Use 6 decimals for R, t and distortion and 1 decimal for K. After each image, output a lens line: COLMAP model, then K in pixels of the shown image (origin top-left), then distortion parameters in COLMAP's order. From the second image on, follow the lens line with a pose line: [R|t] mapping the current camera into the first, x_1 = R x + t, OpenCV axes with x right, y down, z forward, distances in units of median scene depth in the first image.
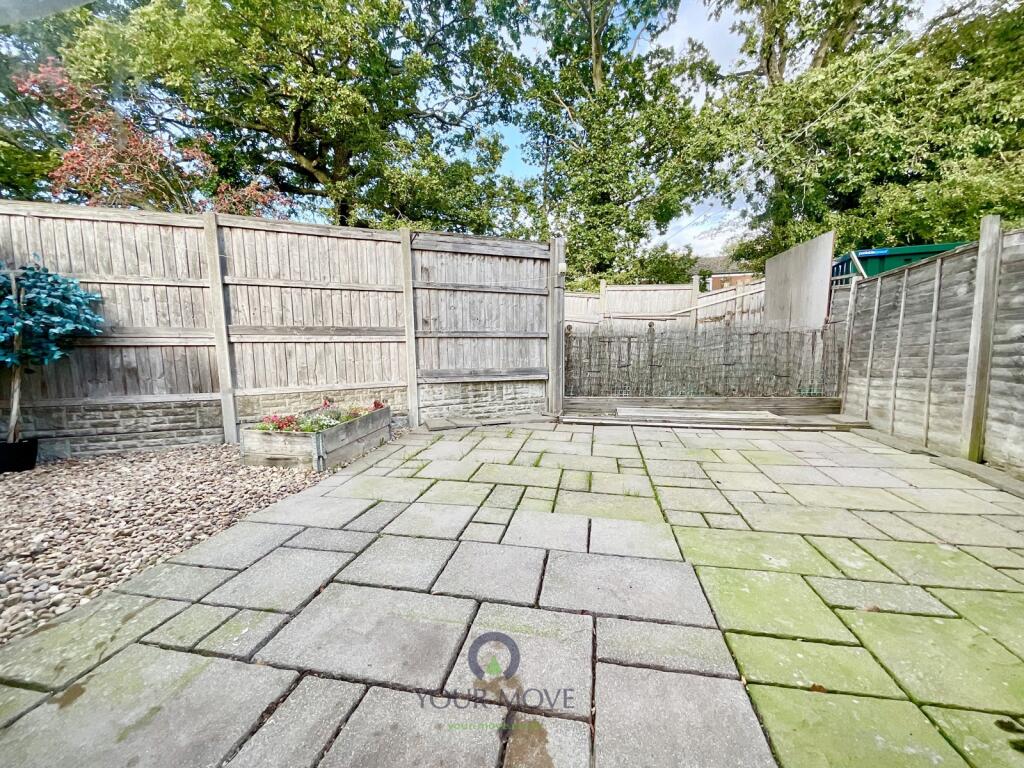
lens RADIAL K [[413.4, 0, 512.1], [0, 413.4, 385.2], [0, 0, 1]] dist [0.001714, -0.000138]
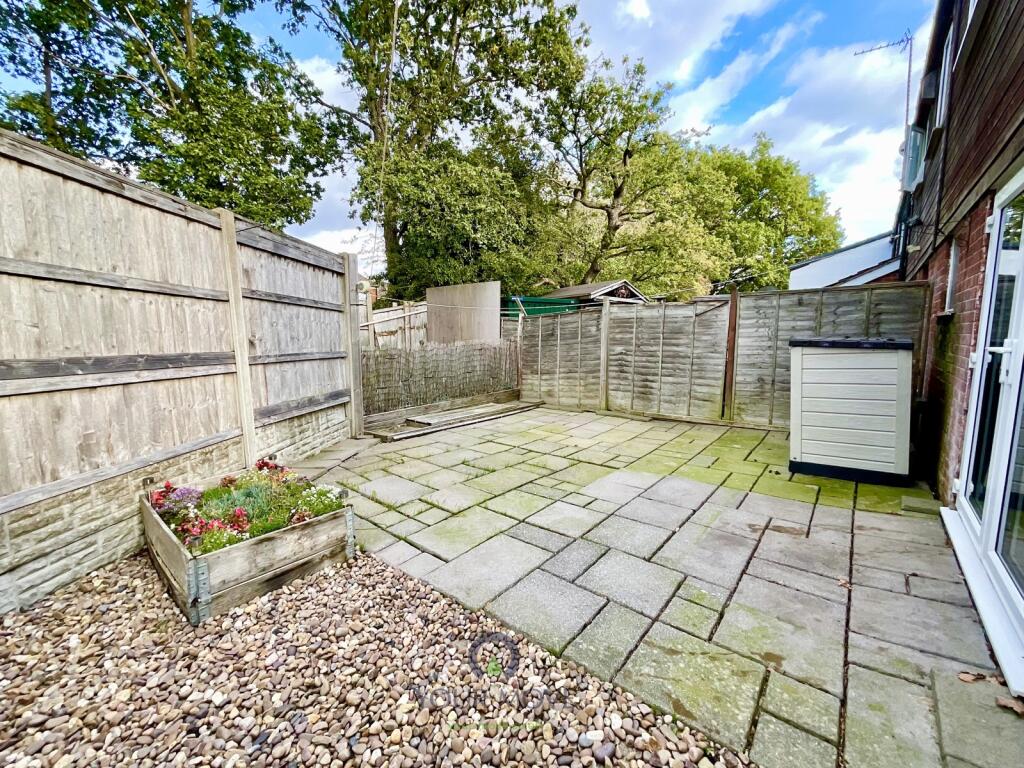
lens RADIAL K [[413.4, 0, 510.7], [0, 413.4, 386.7], [0, 0, 1]] dist [0.001714, -0.000138]
pose [[0.484398, -0.099229, 0.869202, -0.692778], [0.102253, 0.993159, 0.056395, -0.078946], [-0.868851, 0.061561, 0.491231, 0.276430]]
